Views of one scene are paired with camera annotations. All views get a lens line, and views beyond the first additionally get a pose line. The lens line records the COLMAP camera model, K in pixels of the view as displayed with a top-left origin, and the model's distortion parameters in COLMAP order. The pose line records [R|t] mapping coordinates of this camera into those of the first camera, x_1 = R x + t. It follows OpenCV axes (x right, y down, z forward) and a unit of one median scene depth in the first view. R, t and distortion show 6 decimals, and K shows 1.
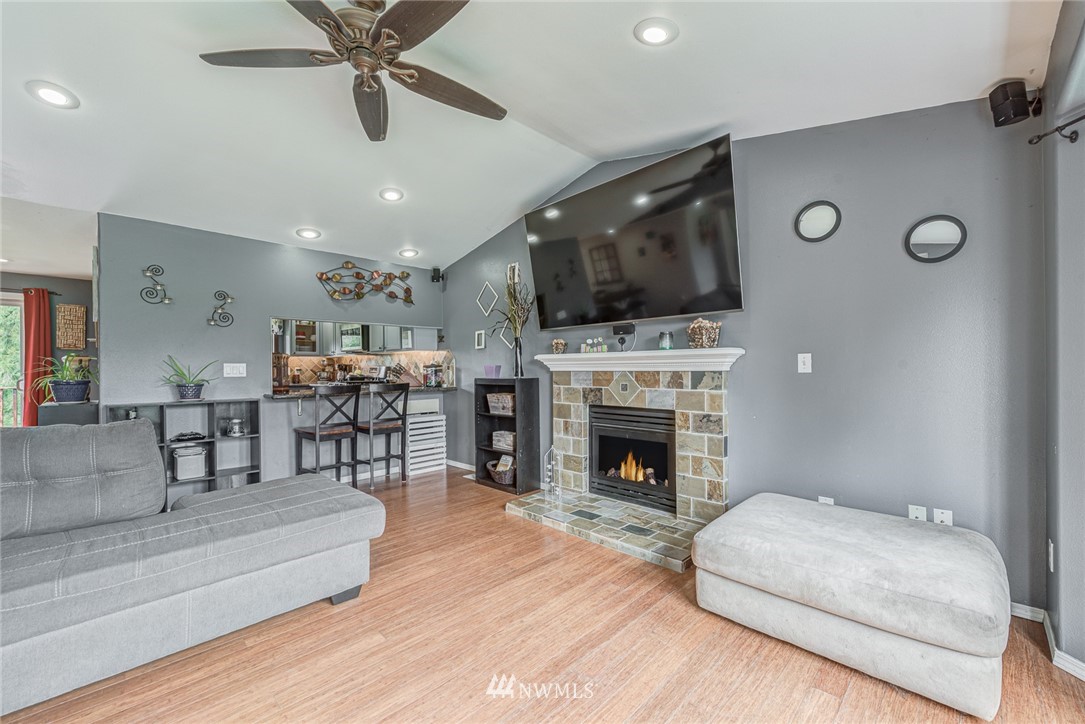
lens RADIAL K [[435.0, 0, 543.2], [0, 435.0, 369.2], [0, 0, 1]] dist [0.002885, 0.000044]
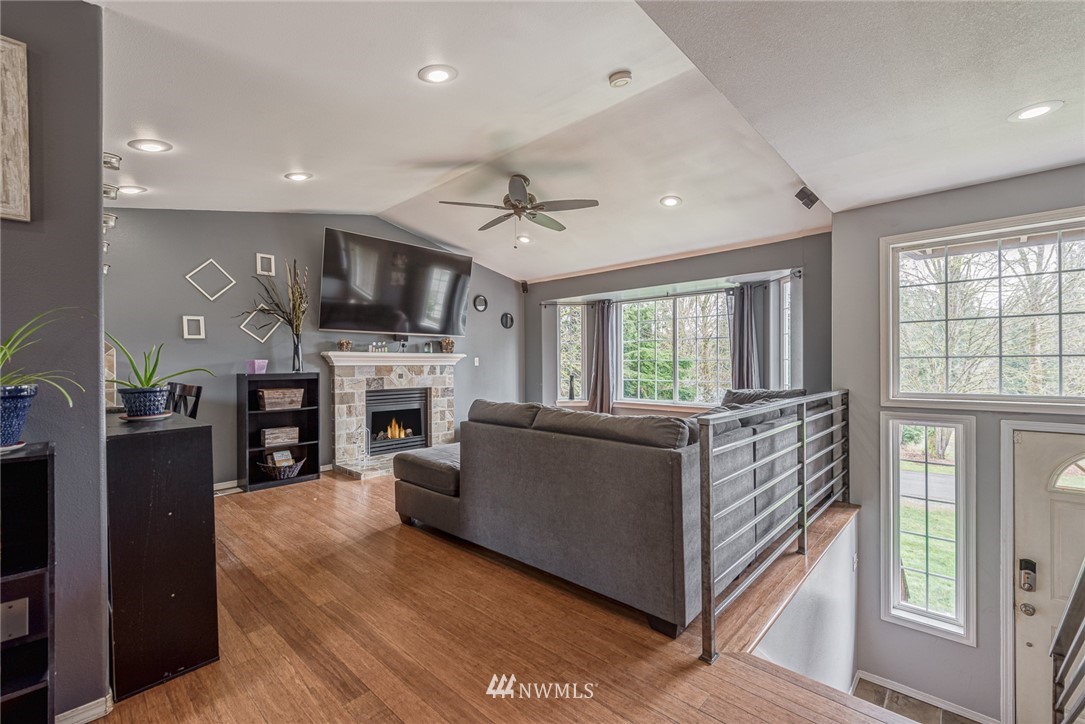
lens RADIAL K [[467.0, 0, 541.7], [0, 467.0, 363.0], [0, 0, 1]] dist [-0.000351, -0.000012]
pose [[-0.039267, 0.008304, 0.999194, -1.413939], [0.005225, 0.999954, -0.008105, 0.011382], [-0.999215, 0.004903, -0.039309, 0.541983]]
